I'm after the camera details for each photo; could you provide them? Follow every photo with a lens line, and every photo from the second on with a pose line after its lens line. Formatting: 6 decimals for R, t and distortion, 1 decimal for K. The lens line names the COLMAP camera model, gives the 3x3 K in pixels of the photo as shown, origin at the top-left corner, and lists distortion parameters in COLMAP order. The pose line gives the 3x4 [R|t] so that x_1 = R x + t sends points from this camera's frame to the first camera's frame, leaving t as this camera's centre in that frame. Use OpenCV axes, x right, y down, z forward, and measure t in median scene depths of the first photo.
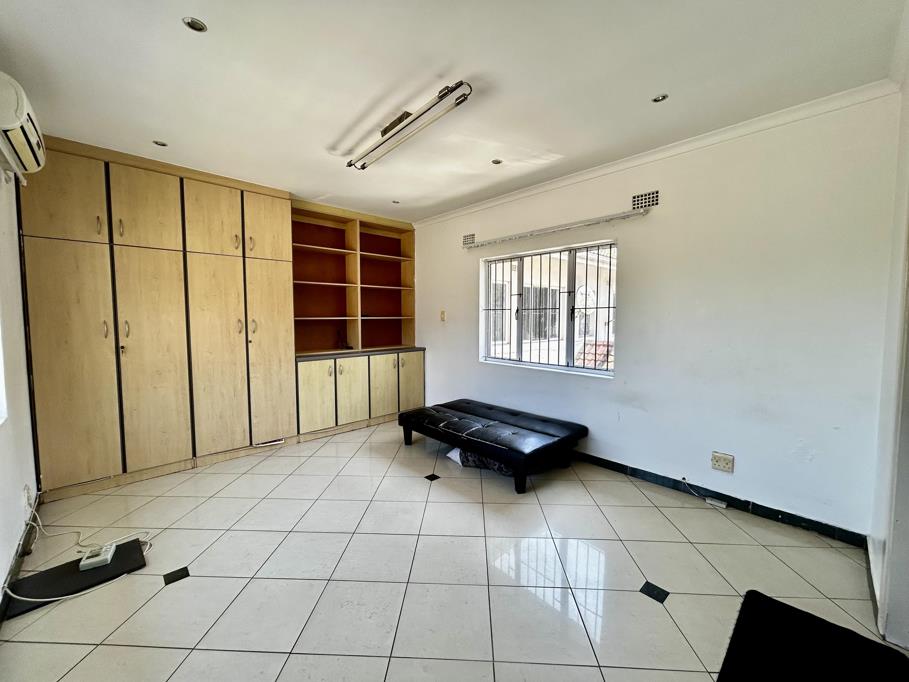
lens RADIAL K [[369.7, 0, 456.2], [0, 369.7, 337.5], [0, 0, 1]] dist [-0.009087, 0.004064]
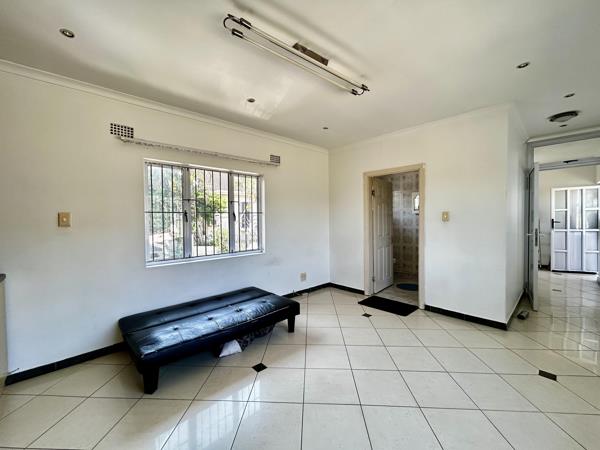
lens RADIAL K [[244.0, 0, 298.5], [0, 244.0, 223.2], [0, 0, 1]] dist [-0.009087, 0.004064]
pose [[-0.001124, -0.017657, 0.999843, -0.692880], [0.075690, 0.996974, 0.017692, -0.036697], [-0.997131, 0.075698, 0.000216, 0.779102]]
